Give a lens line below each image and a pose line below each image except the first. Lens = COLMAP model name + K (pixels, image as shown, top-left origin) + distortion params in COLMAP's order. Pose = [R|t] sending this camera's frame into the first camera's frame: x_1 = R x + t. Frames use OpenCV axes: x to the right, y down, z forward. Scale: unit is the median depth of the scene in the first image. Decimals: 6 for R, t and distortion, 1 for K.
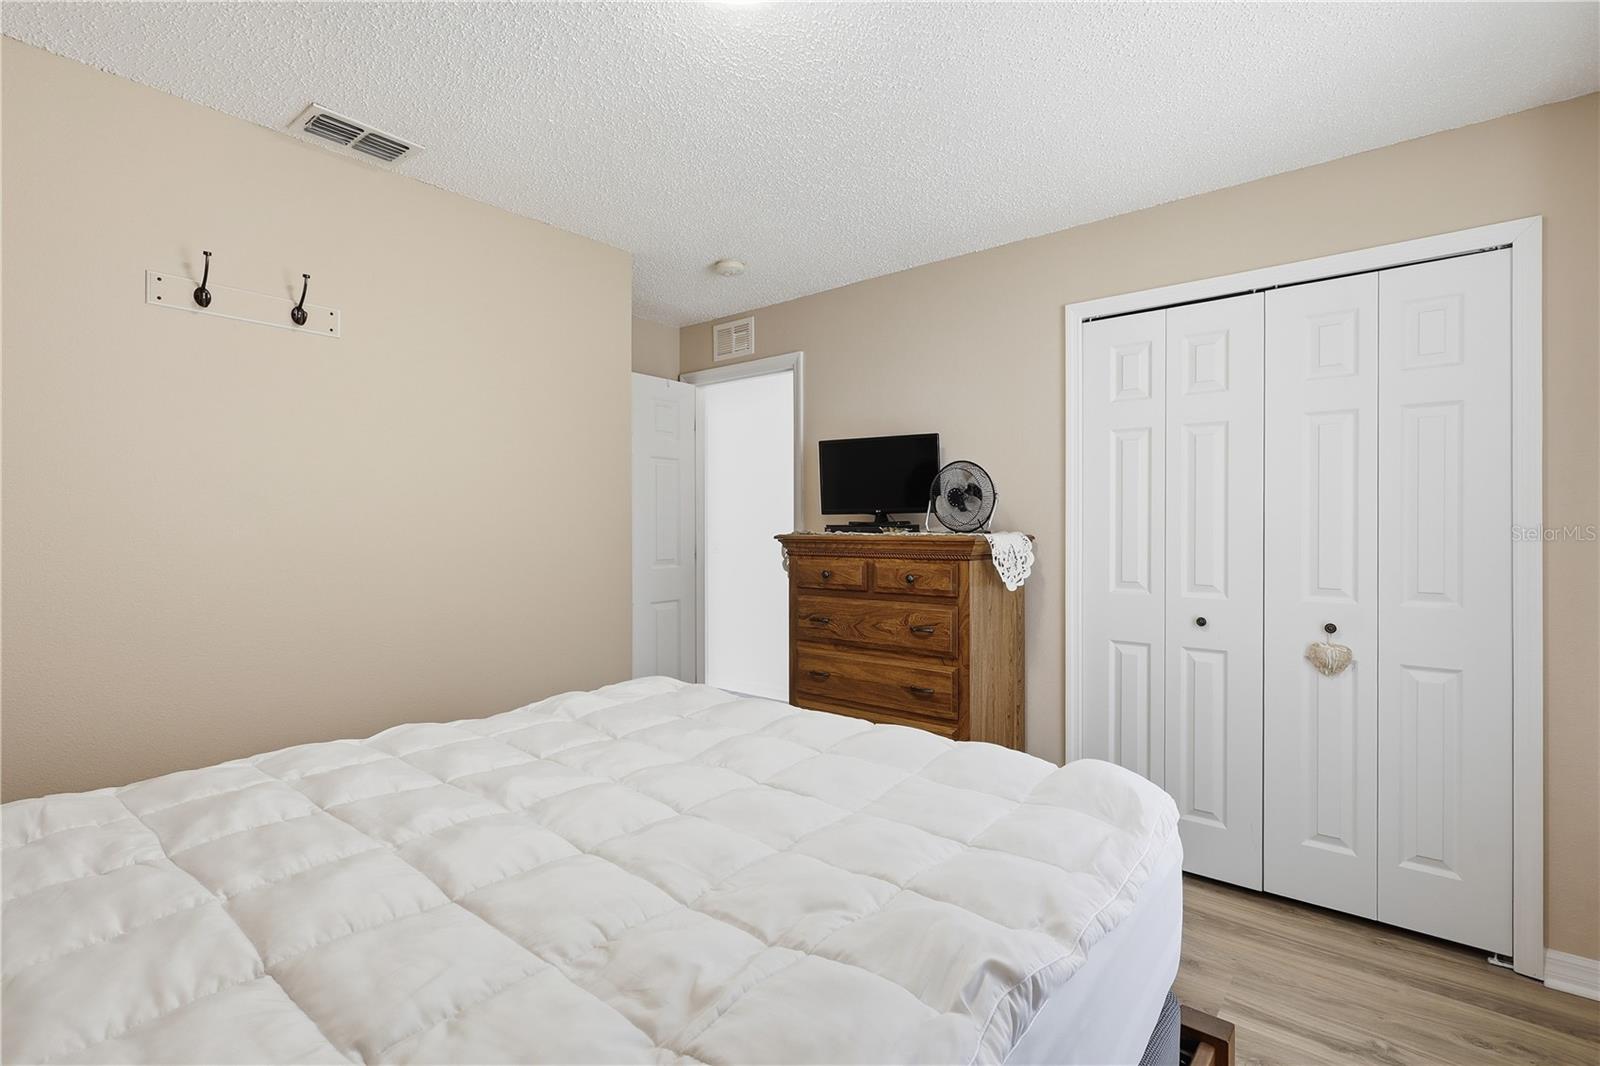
lens RADIAL K [[745.1, 0, 805.8], [0, 745.1, 522.7], [0, 0, 1]] dist [-0.001601, 0.000785]
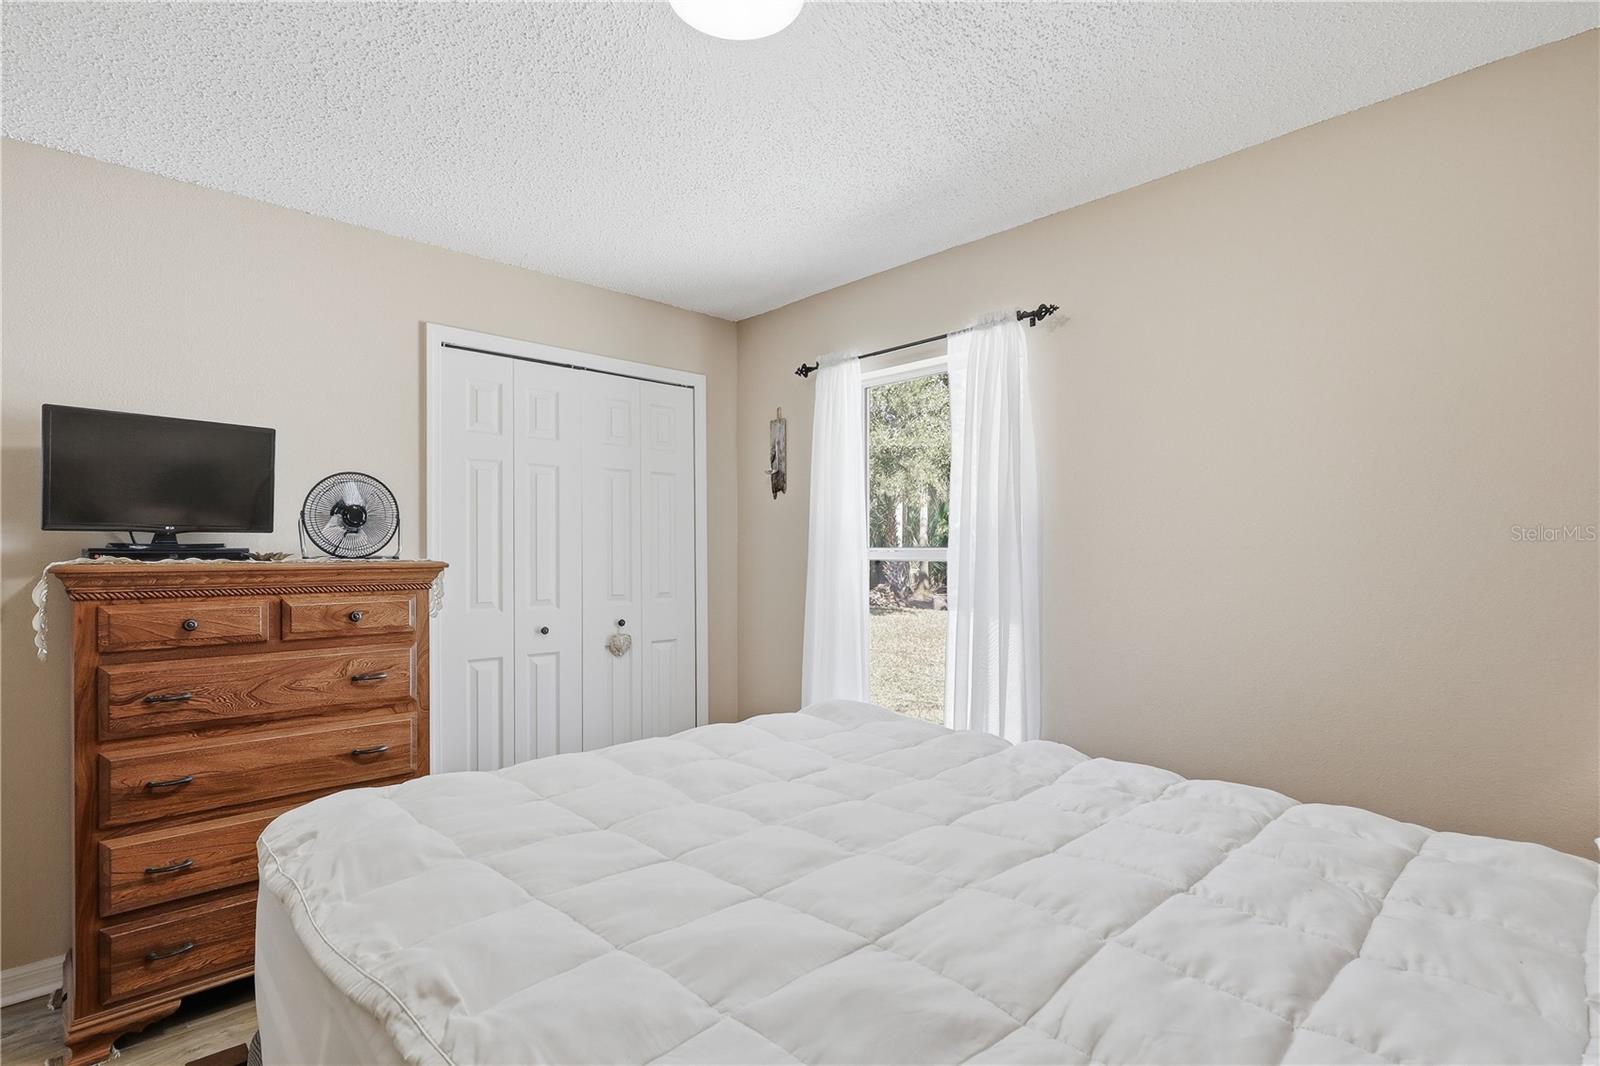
lens RADIAL K [[745.1, 0, 803.9], [0, 745.1, 549.7], [0, 0, 1]] dist [-0.001601, 0.000785]
pose [[0.136465, 0.002169, 0.990643, -0.566711], [-0.004559, 0.999988, -0.001561, 0.002704], [-0.990634, -0.004304, 0.136473, 0.400463]]
